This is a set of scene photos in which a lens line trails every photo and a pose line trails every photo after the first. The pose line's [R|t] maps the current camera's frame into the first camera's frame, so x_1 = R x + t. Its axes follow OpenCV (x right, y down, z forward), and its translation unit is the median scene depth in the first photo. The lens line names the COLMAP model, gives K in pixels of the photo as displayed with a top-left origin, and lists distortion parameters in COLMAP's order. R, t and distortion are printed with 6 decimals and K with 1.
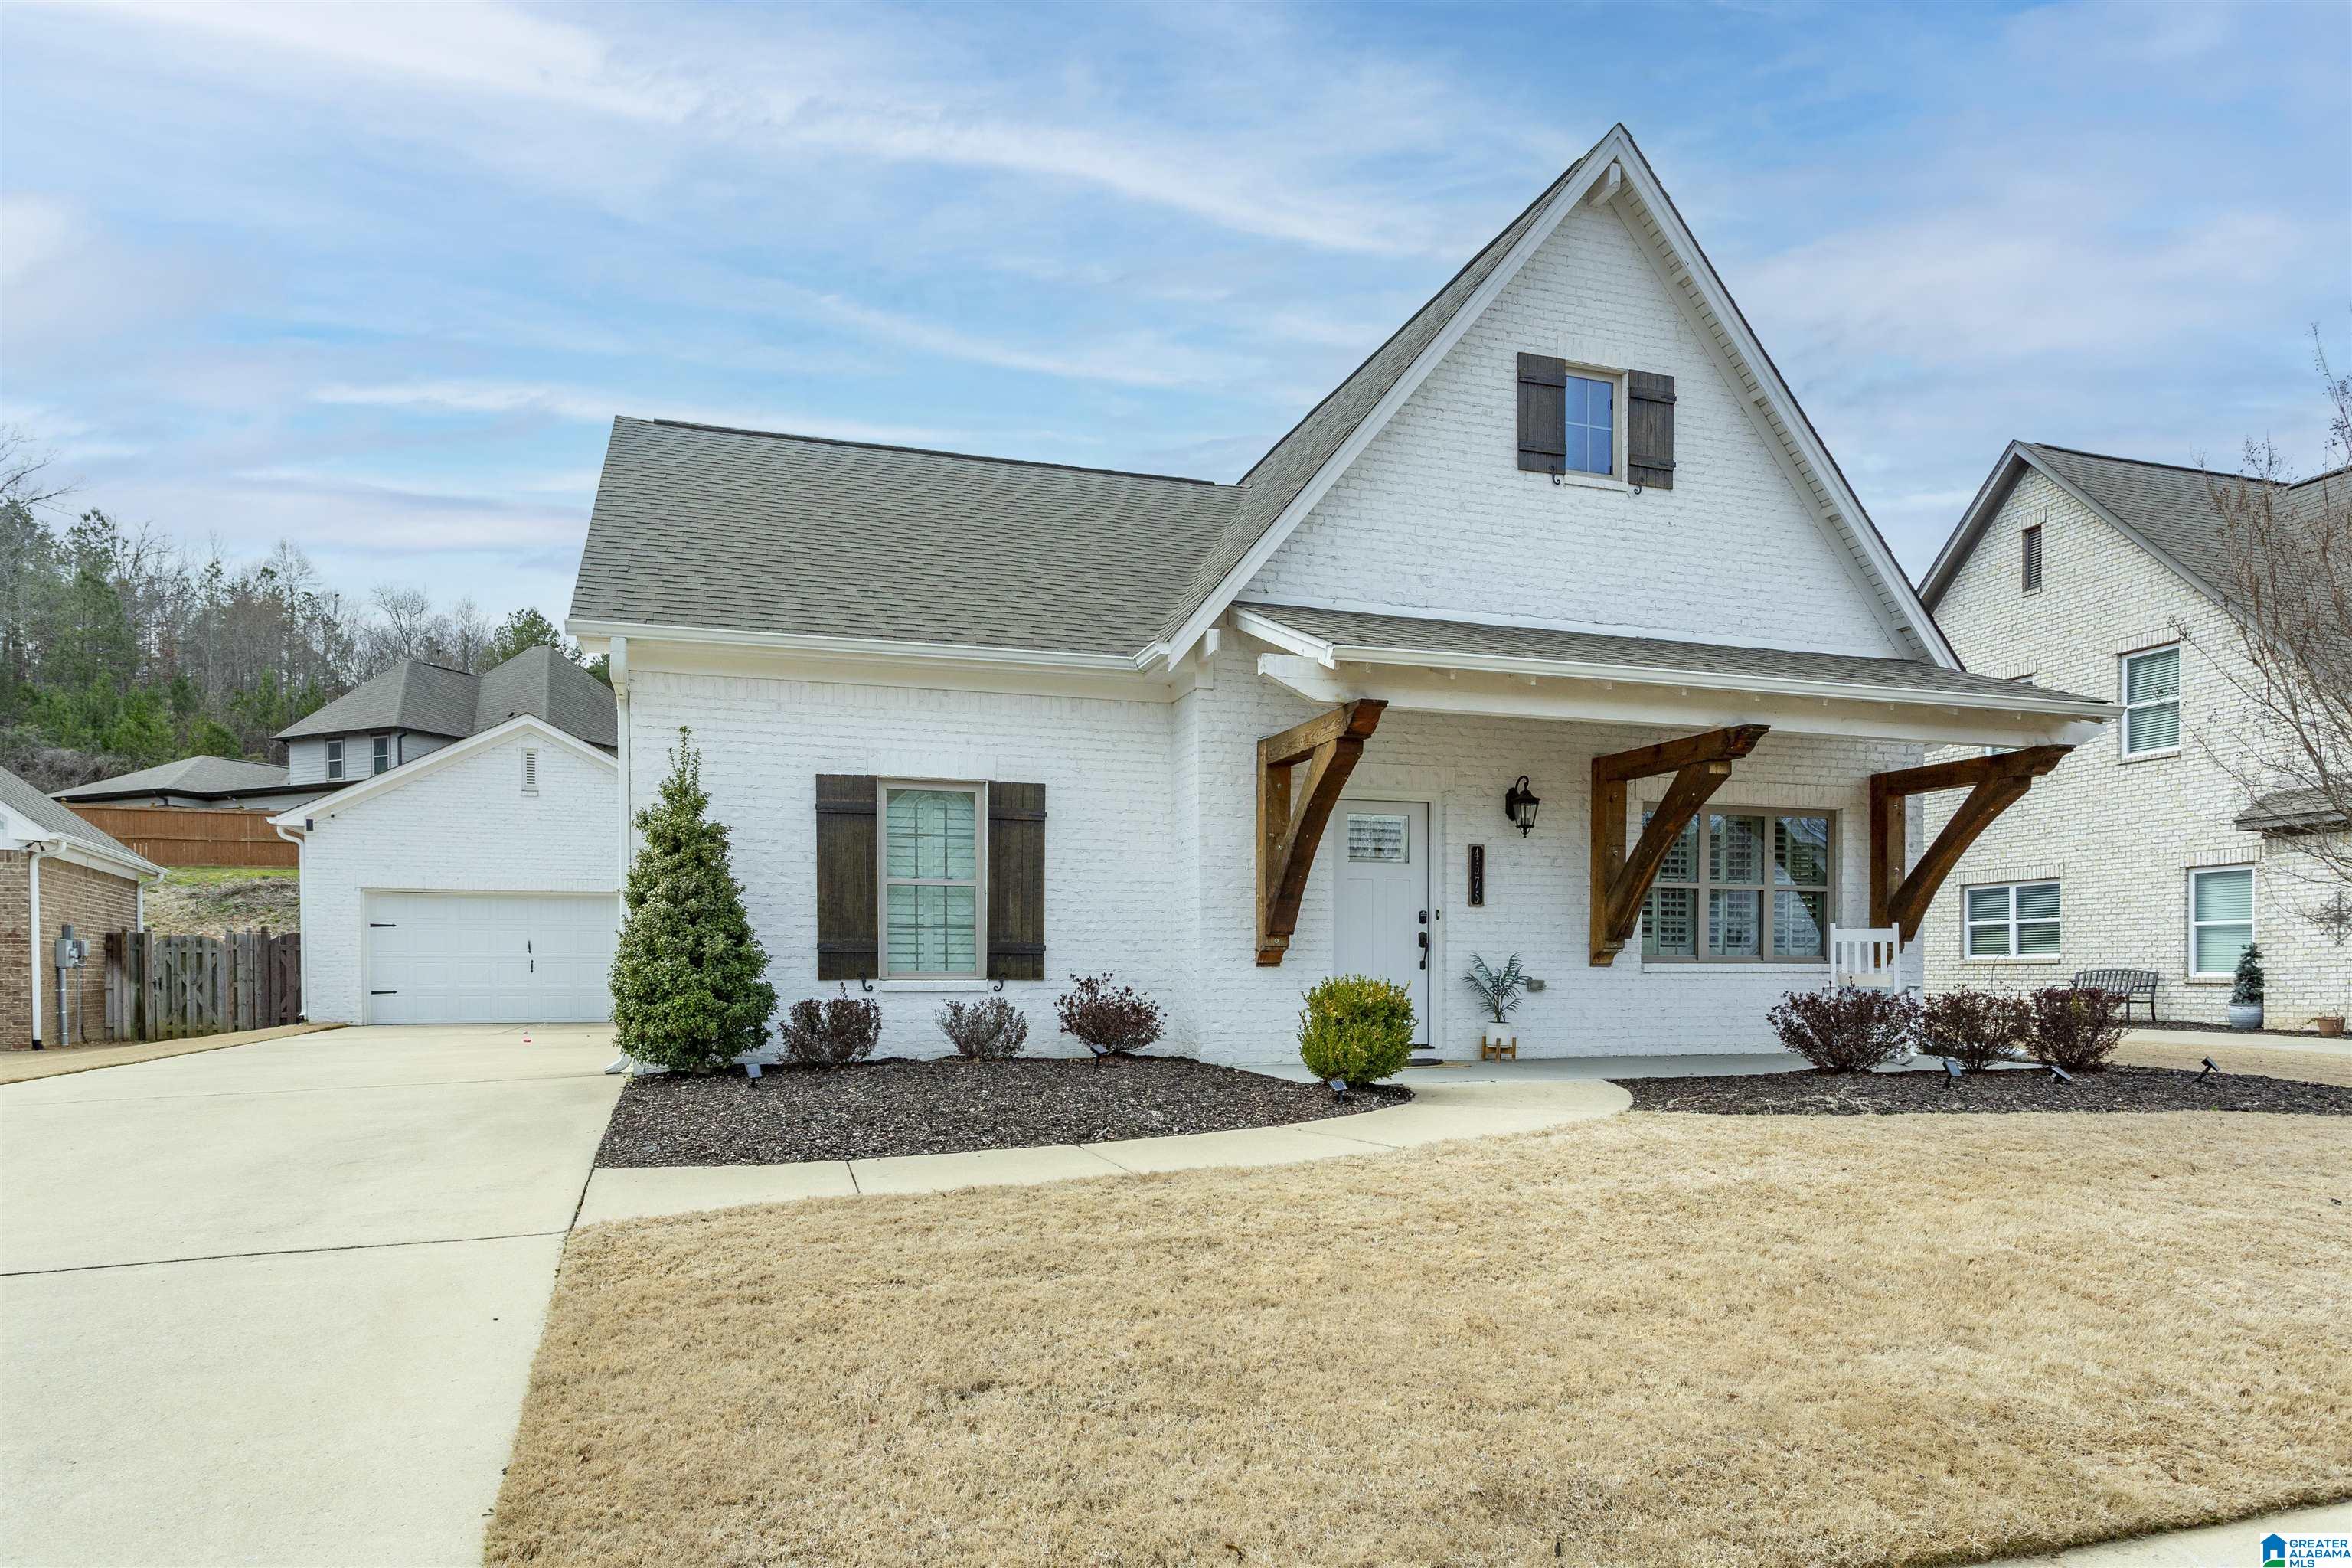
lens RADIAL K [[1373.4, 0, 1150.5], [0, 1373.4, 975.9], [0, 0, 1]] dist [-0.001990, -0.000285]
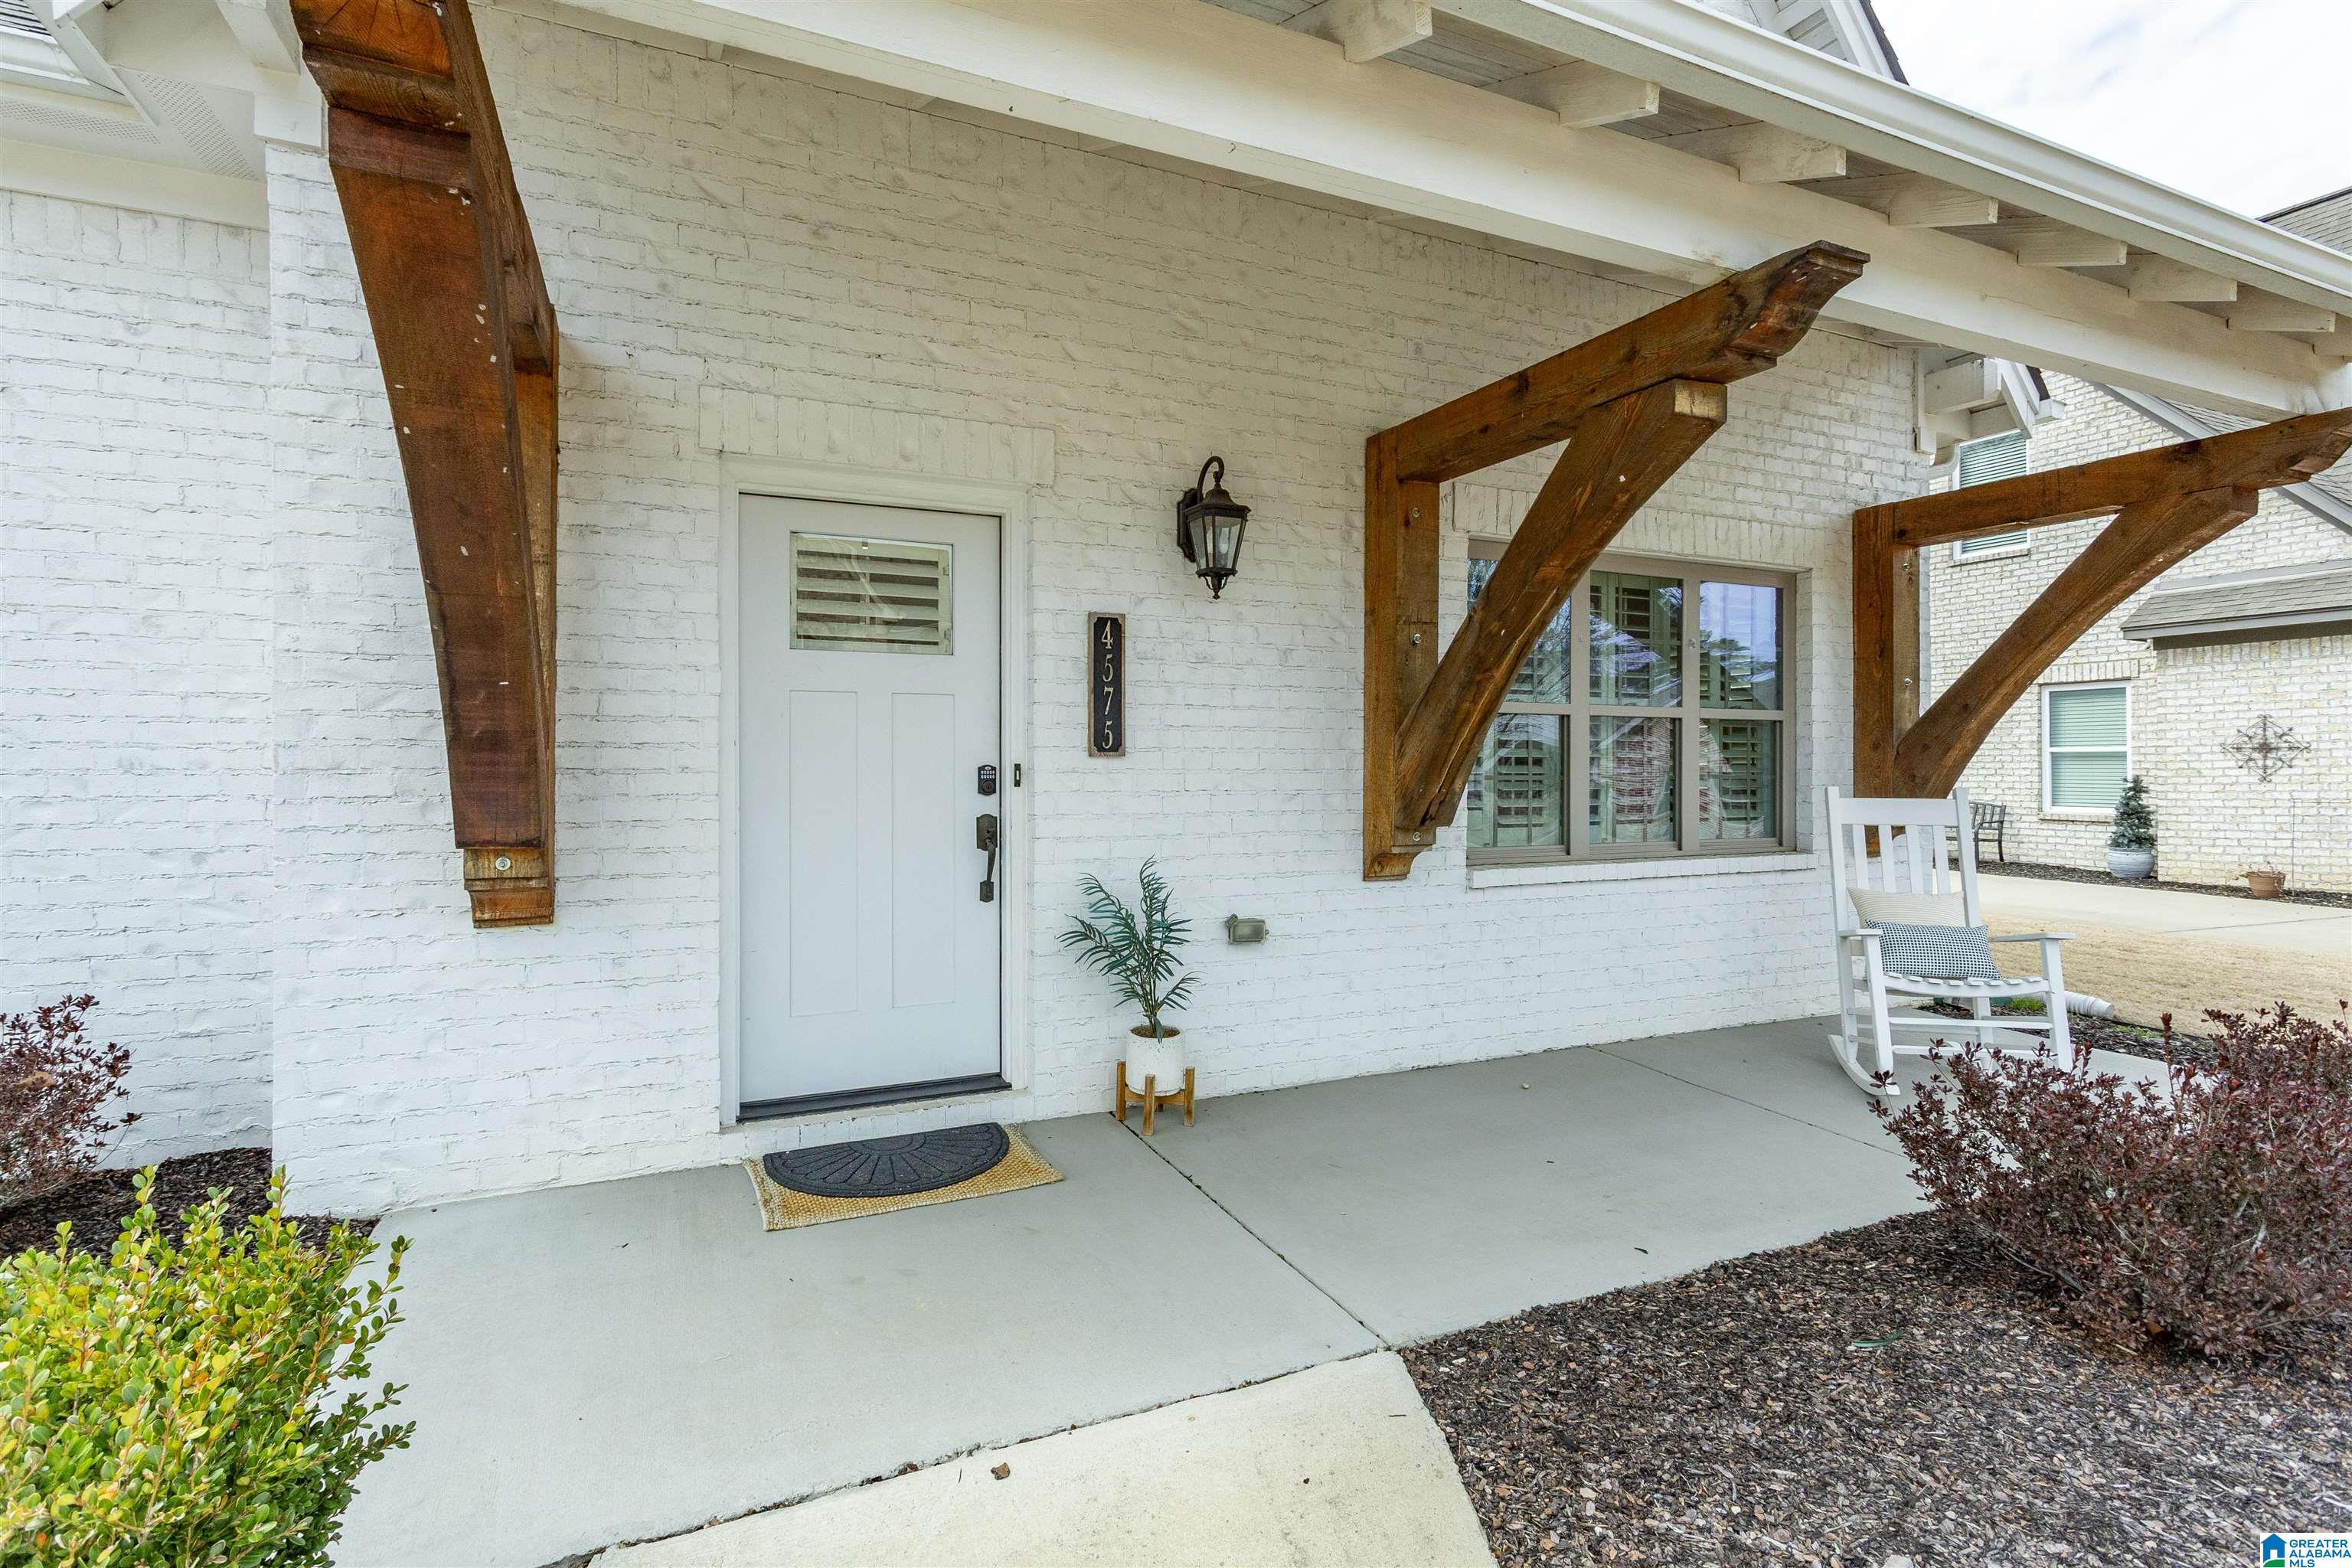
lens RADIAL K [[1085.4, 0, 1145.0], [0, 1085.4, 748.0], [0, 0, 1]] dist [-0.001288, 0.000368]
pose [[0.993967, 0.001975, 0.109659, 0.210863], [-0.000215, 0.999871, -0.016058, -0.047601], [-0.109677, 0.015937, 0.993840, 0.656611]]
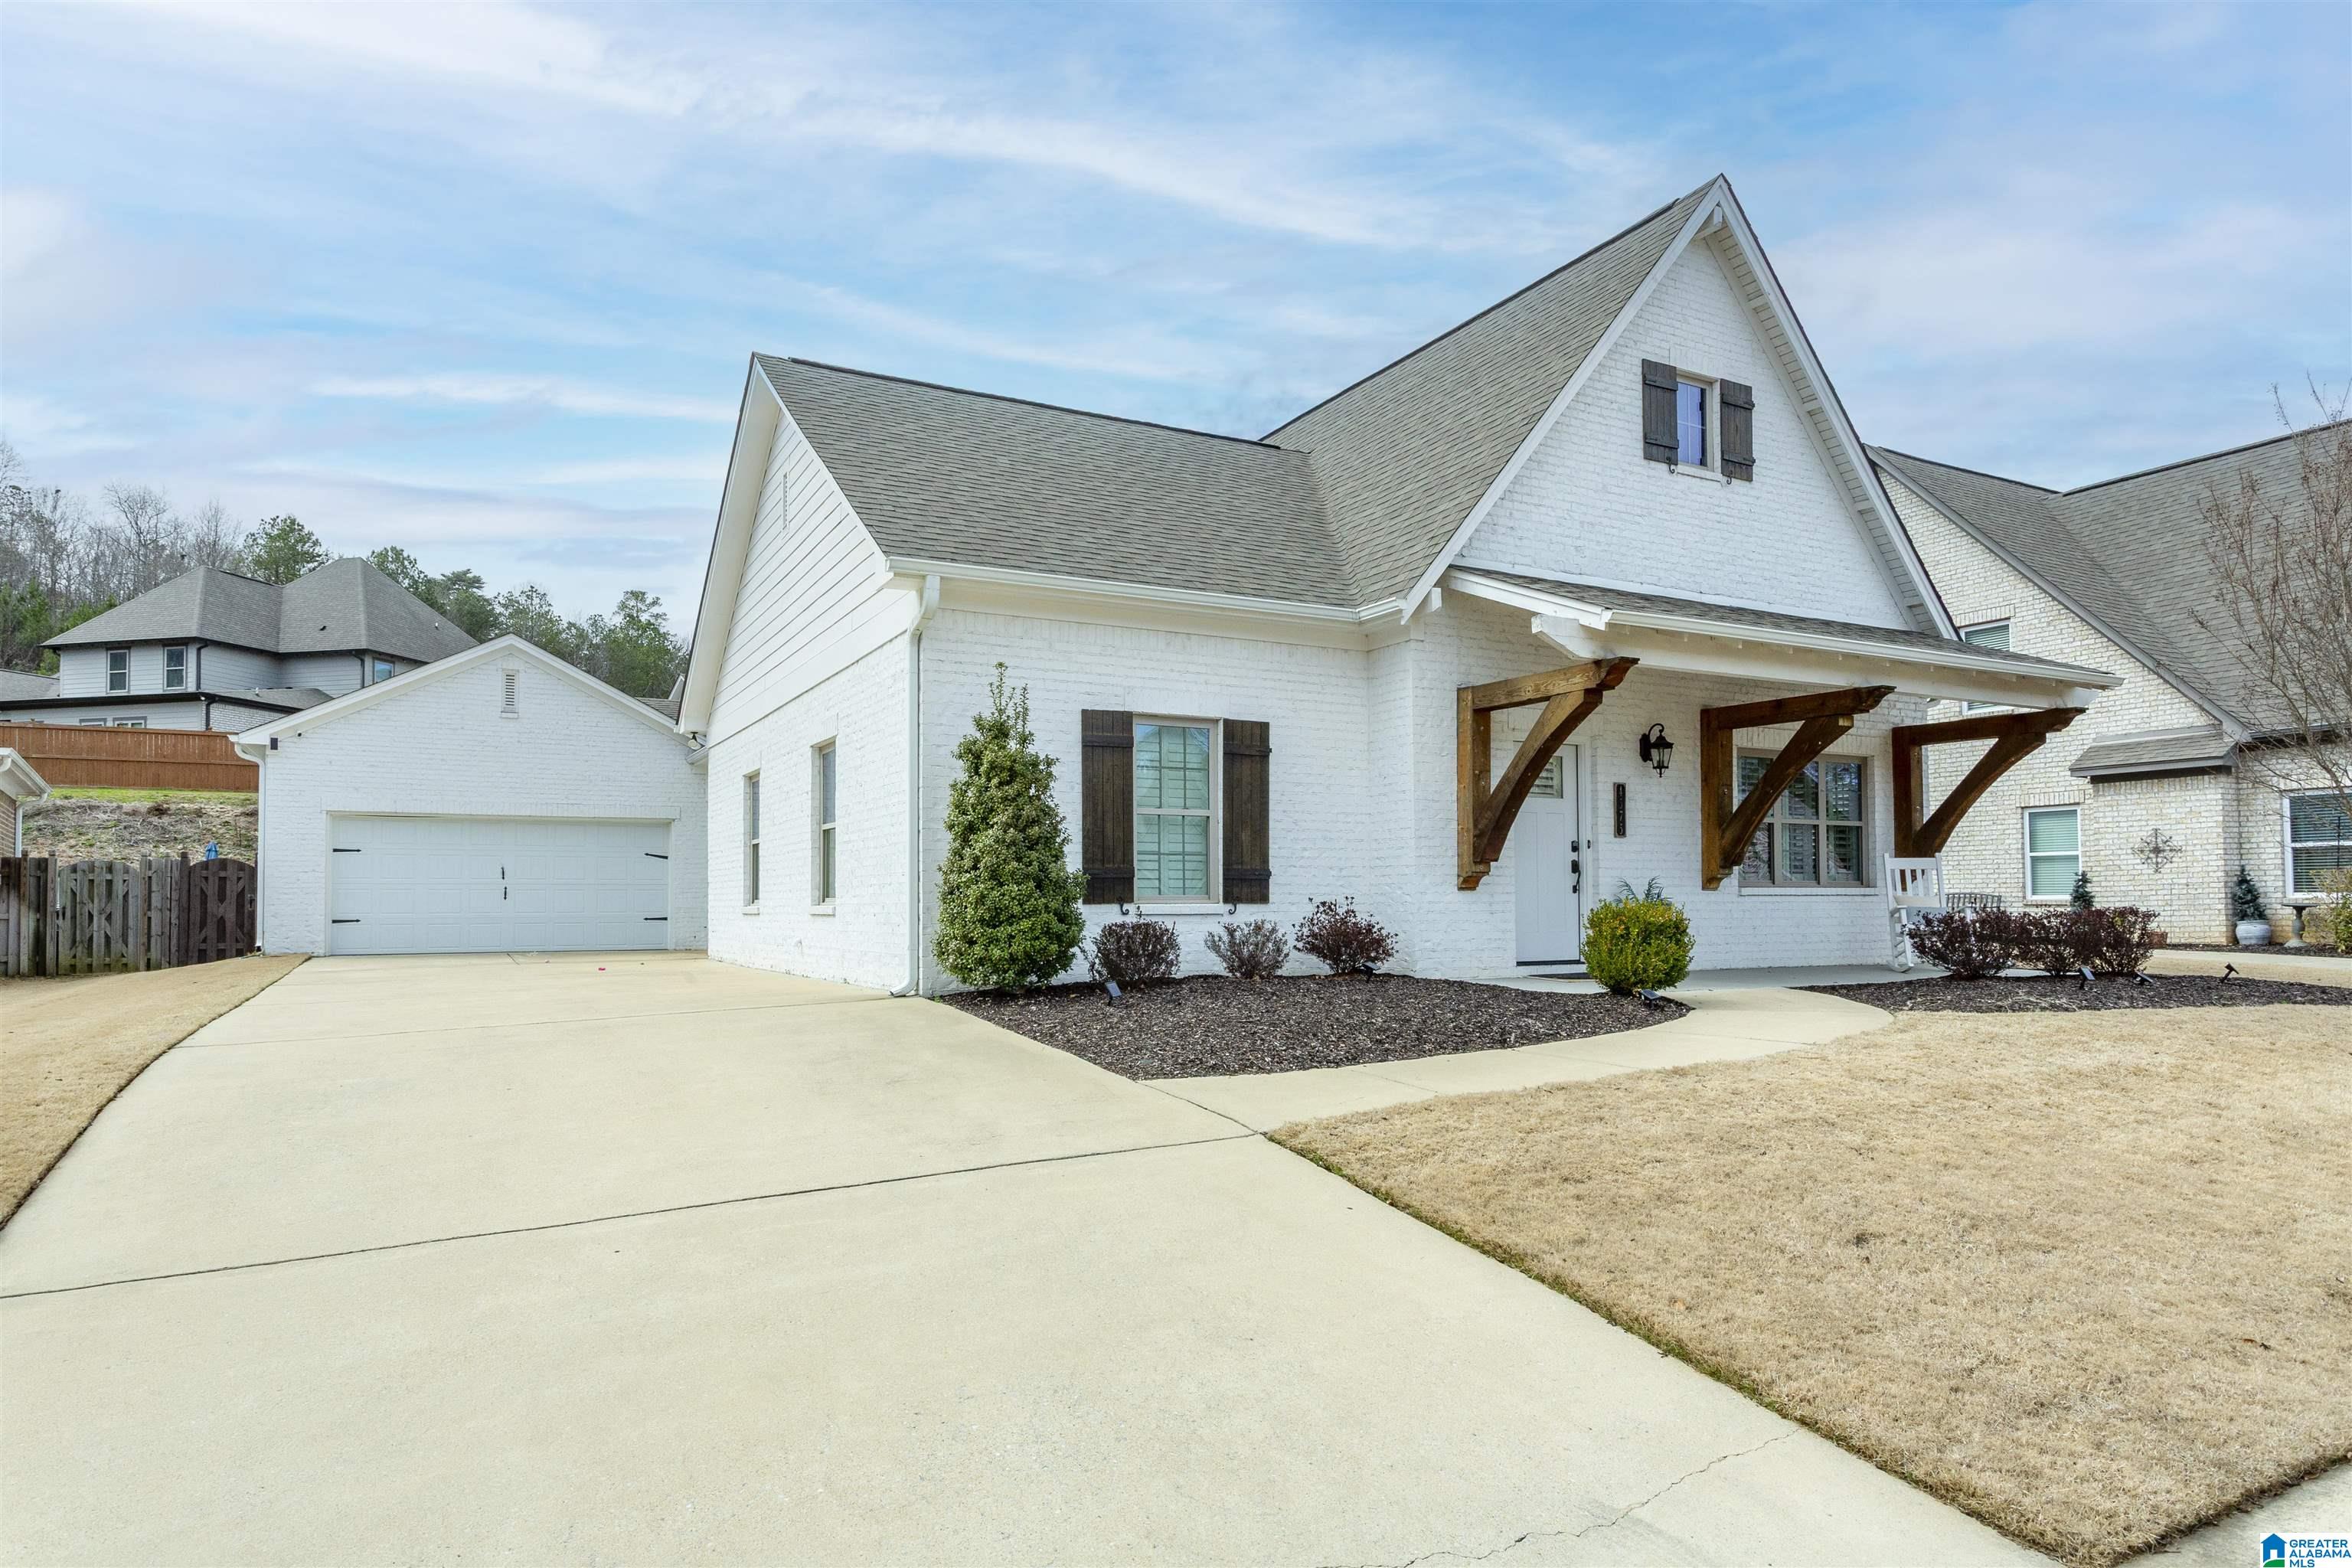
lens RADIAL K [[1343.1, 0, 1141.4], [0, 1343.1, 841.3], [0, 0, 1]] dist [0.000842, 0.000073]
pose [[0.984213, 0.004756, 0.176924, -0.346383], [0.003344, 0.998961, -0.045454, 0.001702], [-0.176956, 0.045328, 0.983174, -0.019048]]
